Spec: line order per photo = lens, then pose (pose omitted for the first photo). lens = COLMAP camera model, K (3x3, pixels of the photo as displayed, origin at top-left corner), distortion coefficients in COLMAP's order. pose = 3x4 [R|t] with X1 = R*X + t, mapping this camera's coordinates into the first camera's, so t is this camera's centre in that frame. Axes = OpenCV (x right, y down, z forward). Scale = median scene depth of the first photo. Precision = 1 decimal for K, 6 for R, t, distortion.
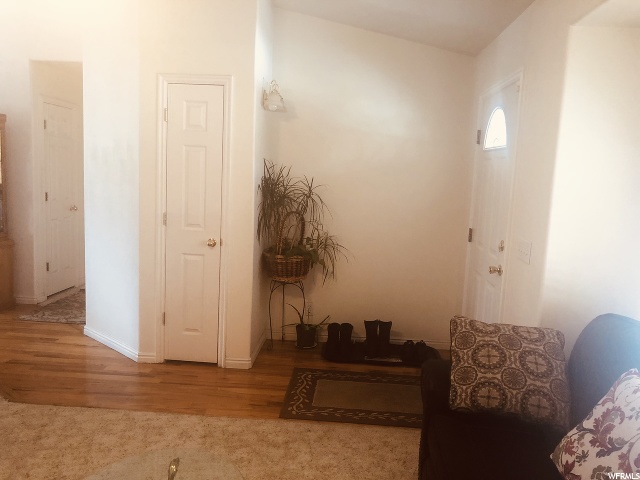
lens RADIAL K [[530.2, 0, 320.0], [0, 530.2, 240.0], [0, 0, 1]] dist [0.017200, -0.005578]
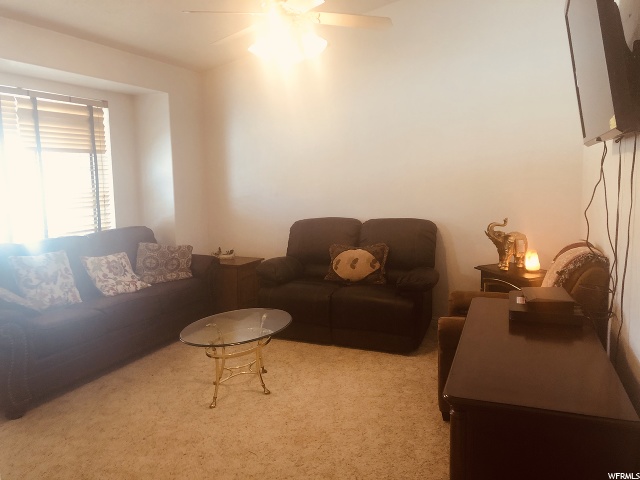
lens RADIAL K [[530.2, 0, 320.0], [0, 530.2, 240.0], [0, 0, 1]] dist [0.017200, -0.005578]
pose [[-0.946436, -0.070642, 0.315070, -1.218062], [0.013700, 0.966111, 0.257763, -0.340954], [-0.322602, 0.248272, -0.913394, 2.577688]]
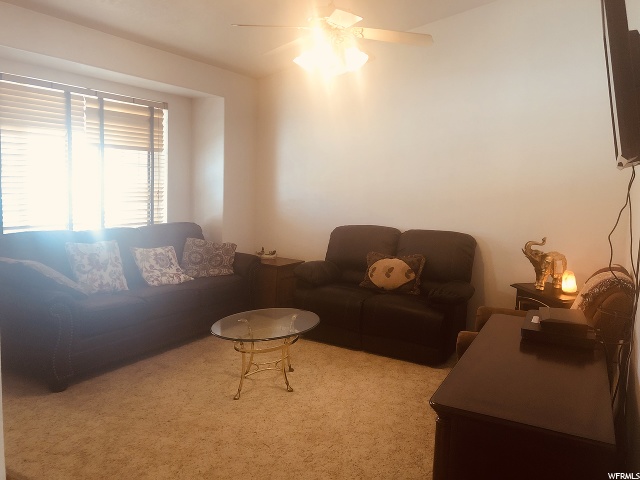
lens RADIAL K [[529.8, 0, 322.4], [0, 529.8, 236.1], [0, 0, 1]] dist [0.013556, 0.007308]
pose [[-0.903513, -0.125234, 0.409855, -1.324960], [-0.025211, 0.970227, 0.240883, -0.357662], [-0.427819, 0.207308, -0.879770, 2.599440]]
